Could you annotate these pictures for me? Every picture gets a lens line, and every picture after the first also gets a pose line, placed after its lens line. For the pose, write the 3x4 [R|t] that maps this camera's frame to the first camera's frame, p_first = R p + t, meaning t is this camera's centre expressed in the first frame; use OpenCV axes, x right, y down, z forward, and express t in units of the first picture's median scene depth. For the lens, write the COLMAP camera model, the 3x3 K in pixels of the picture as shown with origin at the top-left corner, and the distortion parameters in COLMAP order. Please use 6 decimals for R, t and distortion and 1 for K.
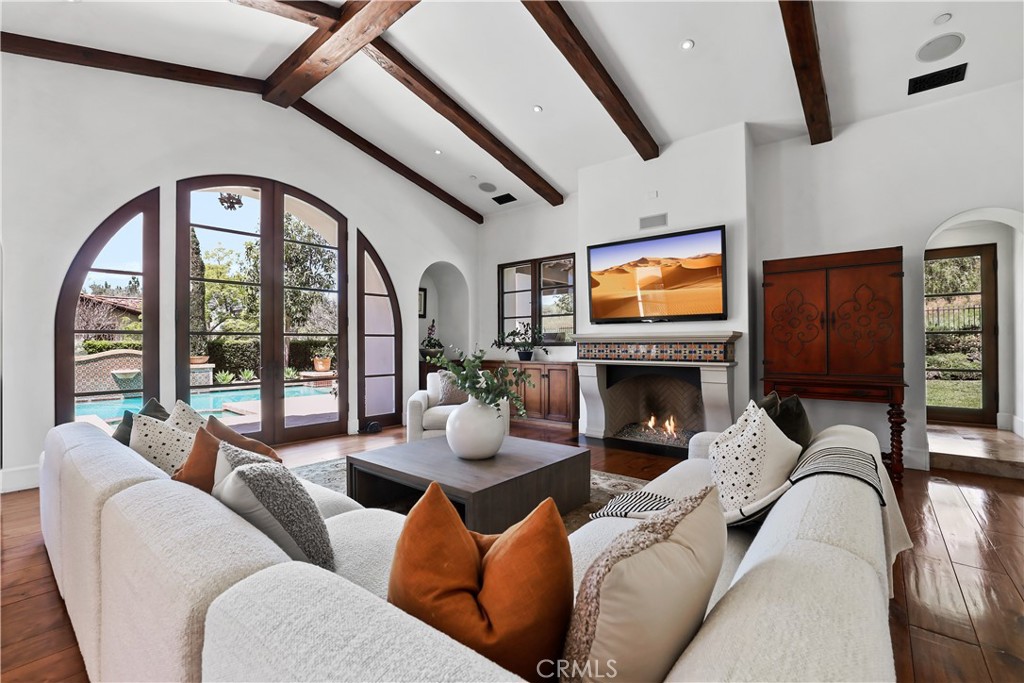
lens RADIAL K [[448.9, 0, 510.1], [0, 448.9, 338.7], [0, 0, 1]] dist [-0.045306, 0.013742]
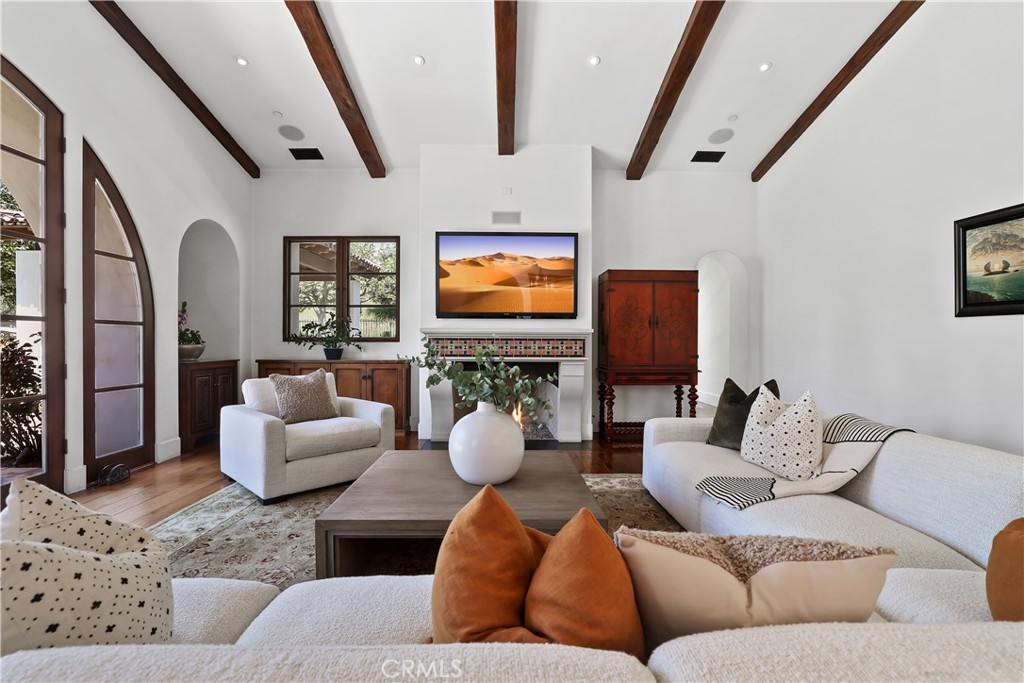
lens RADIAL K [[453.0, 0, 512.0], [0, 453.0, 341.5], [0, 0, 1]] dist [-0.044498, 0.013509]
pose [[0.752046, 0.007408, 0.659069, -0.333845], [-0.013965, 0.999891, 0.004696, 0.009875], [-0.658962, -0.012736, 0.752068, 0.223807]]
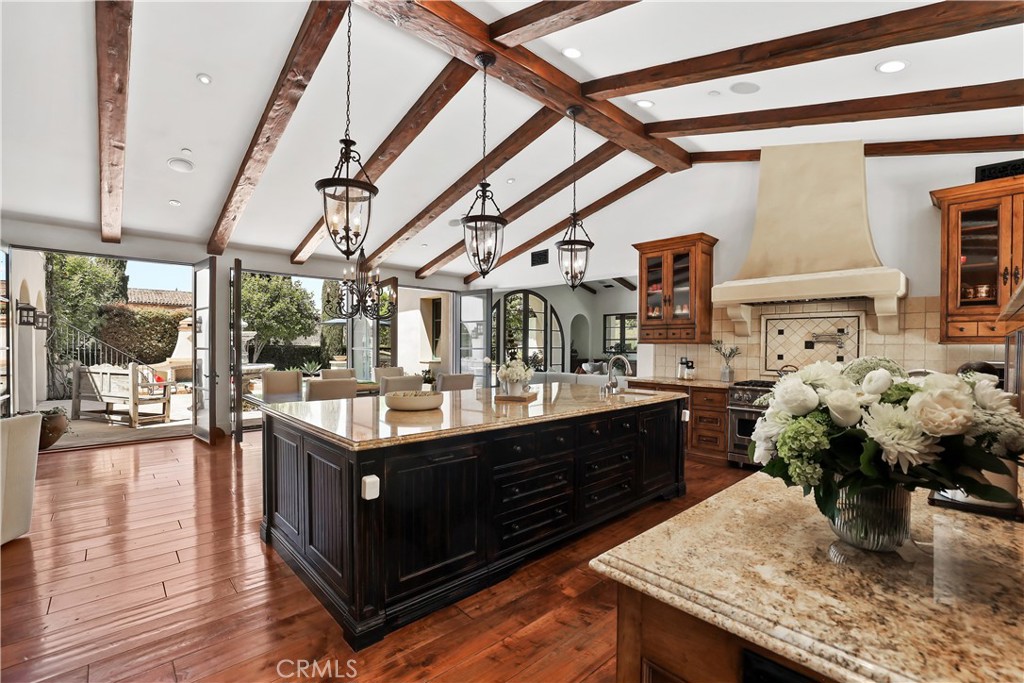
lens RADIAL K [[448.9, 0, 514.1], [0, 448.9, 348.3], [0, 0, 1]] dist [-0.015242, 0.000575]
pose [[0.993533, 0.014588, -0.112605, -0.291837], [-0.012797, 0.999780, 0.016613, -0.048441], [0.112823, -0.015065, 0.993501, -1.647068]]
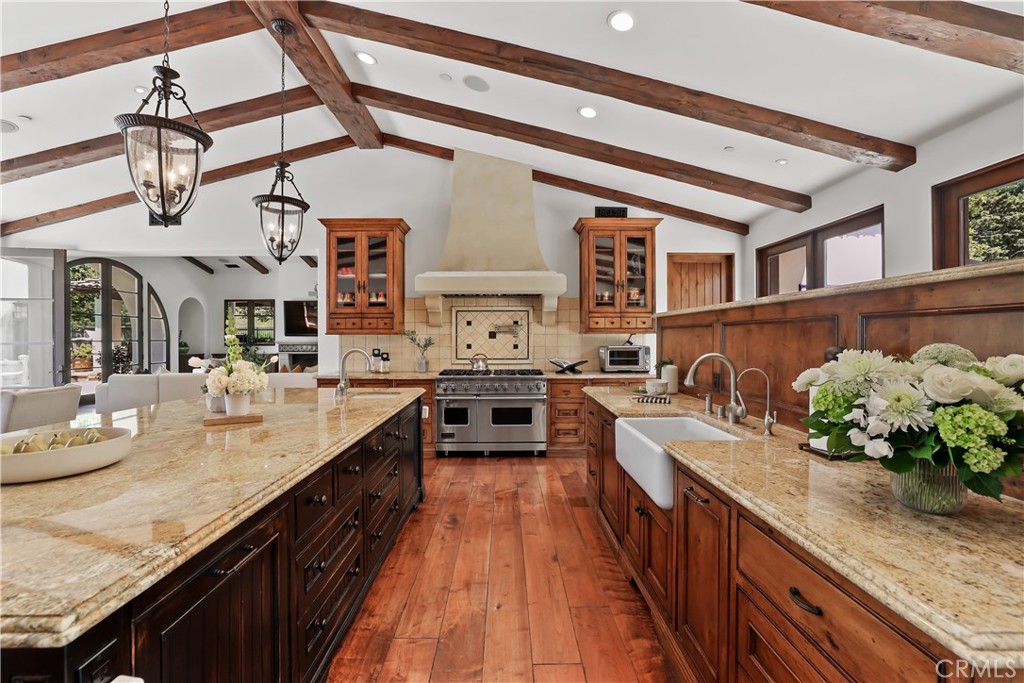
lens RADIAL K [[448.9, 0, 510.1], [0, 448.9, 338.7], [0, 0, 1]] dist [-0.045306, 0.013742]
pose [[0.752706, 0.003507, 0.658348, -0.453673], [-0.009625, 0.999938, 0.005678, -0.045537], [-0.658287, -0.010611, 0.752692, -1.468240]]
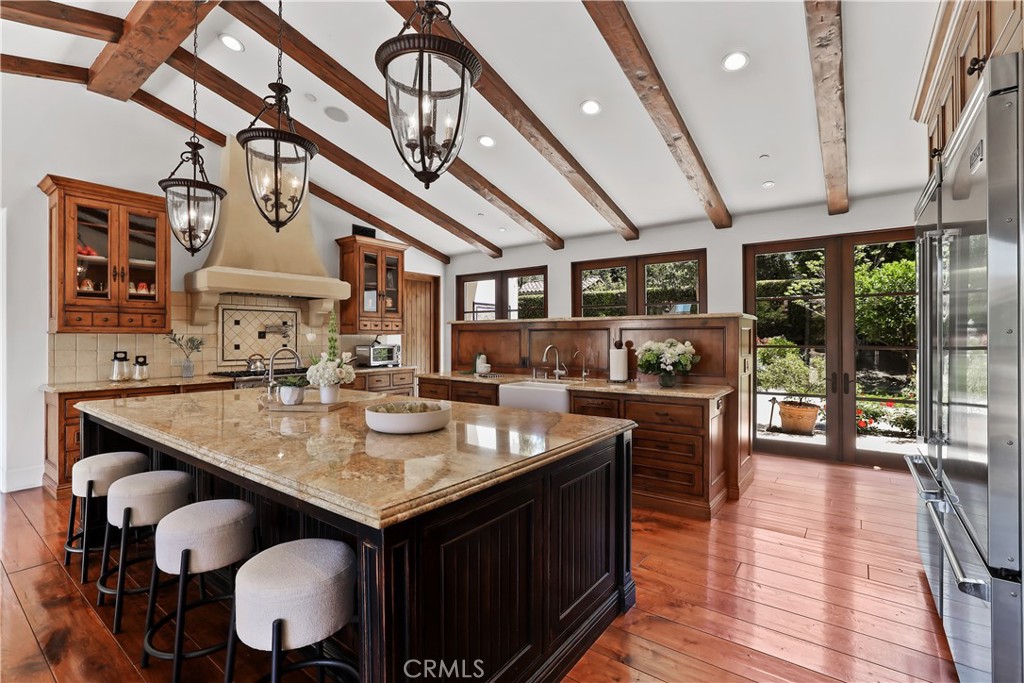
lens RADIAL K [[476.1, 0, 505.7], [0, 476.1, 338.3], [0, 0, 1]] dist [-0.036785, 0.000325]
pose [[-0.064942, 0.006269, 0.997869, -0.932289], [-0.008346, 0.999942, -0.006825, -0.037381], [-0.997854, -0.008772, -0.064886, -1.125784]]
